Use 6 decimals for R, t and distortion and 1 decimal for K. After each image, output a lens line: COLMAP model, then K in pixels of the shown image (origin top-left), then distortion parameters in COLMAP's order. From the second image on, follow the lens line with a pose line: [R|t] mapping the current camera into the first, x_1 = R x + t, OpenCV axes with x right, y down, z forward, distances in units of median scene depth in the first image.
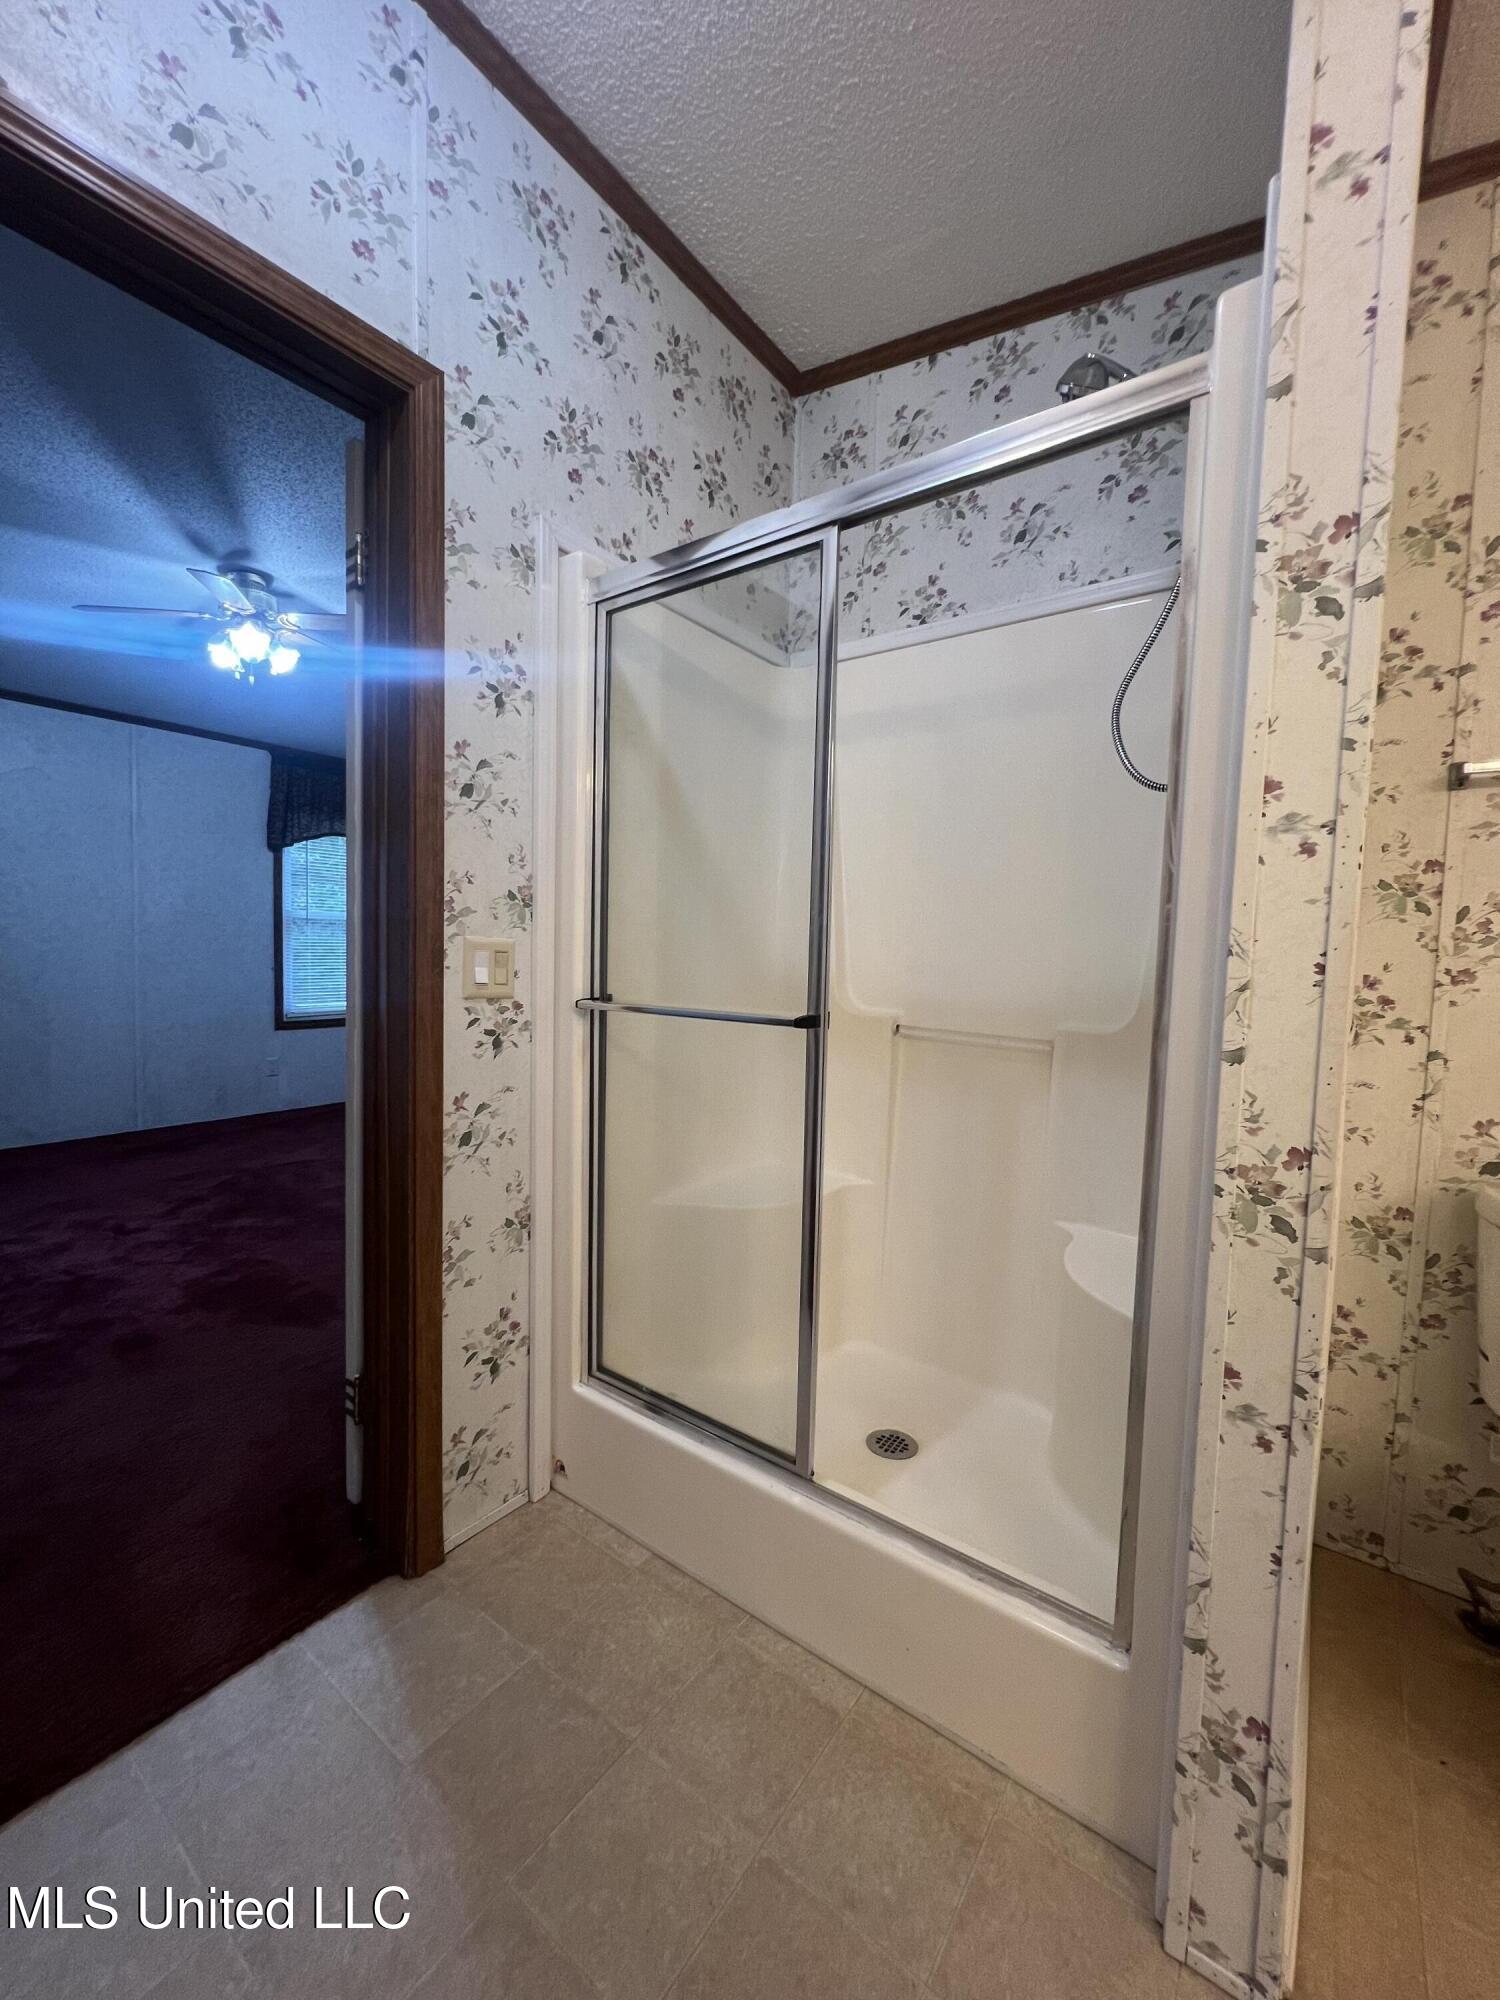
lens RADIAL K [[778.2, 0, 750.0], [0, 778.2, 1000.0], [0, 0, 1]] dist [-0.004136, 0.000237]
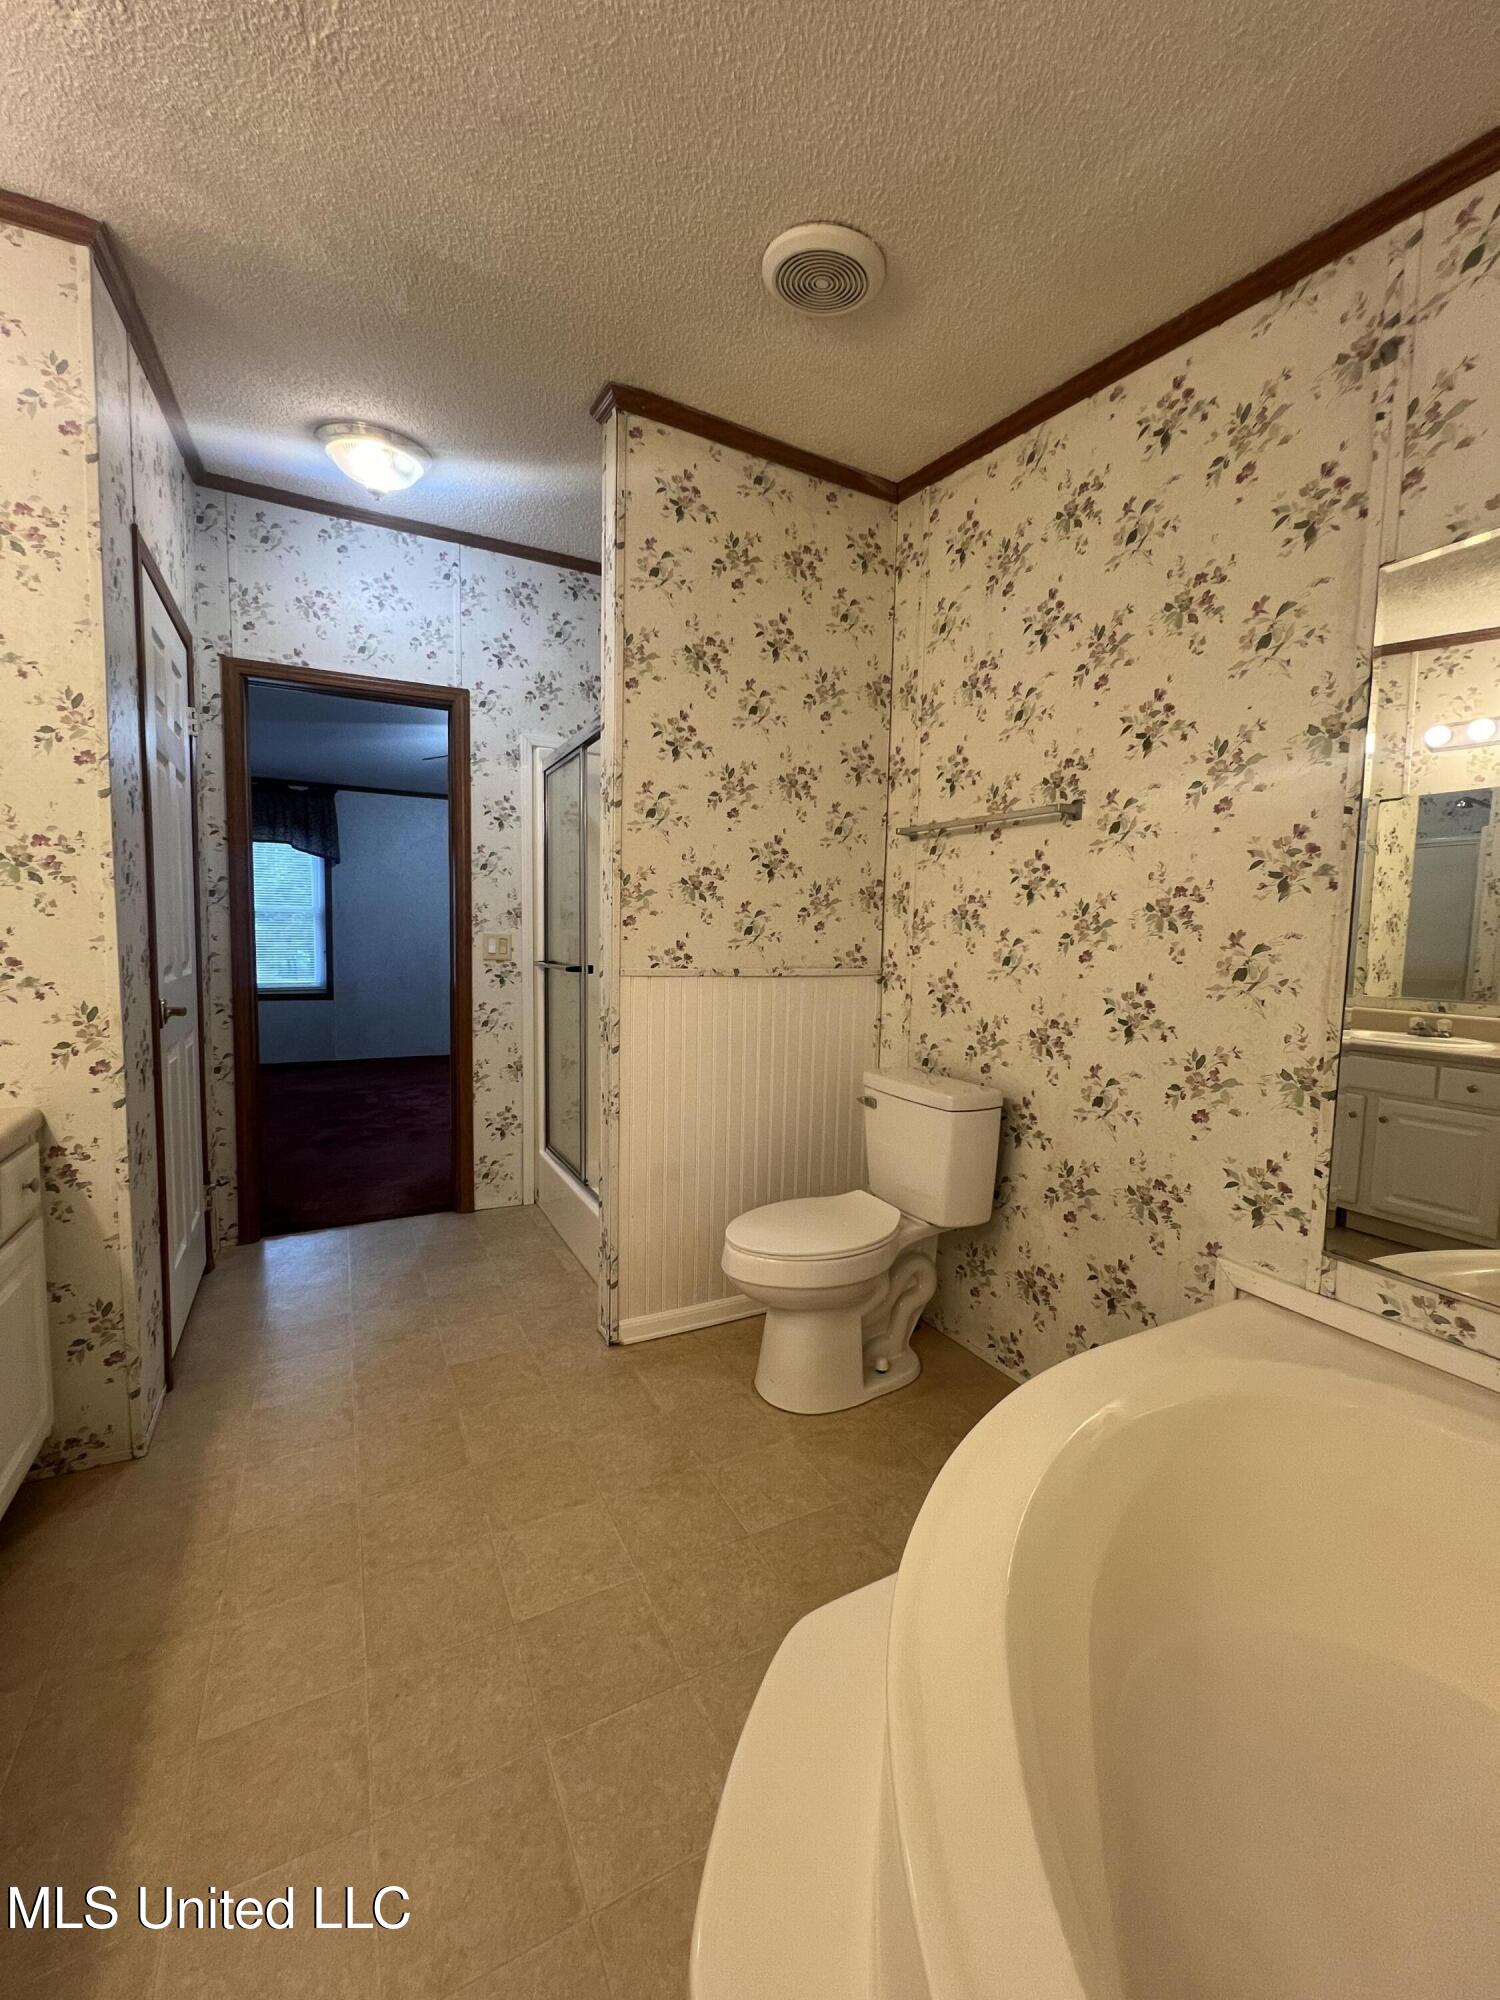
lens RADIAL K [[778.2, 0, 750.0], [0, 778.2, 1000.0], [0, 0, 1]] dist [-0.004136, 0.000237]
pose [[0.904480, 0.028069, -0.425591, 1.251854], [-0.023862, 0.999599, 0.015215, 0.060061], [0.425847, -0.003607, 0.904788, -0.680060]]
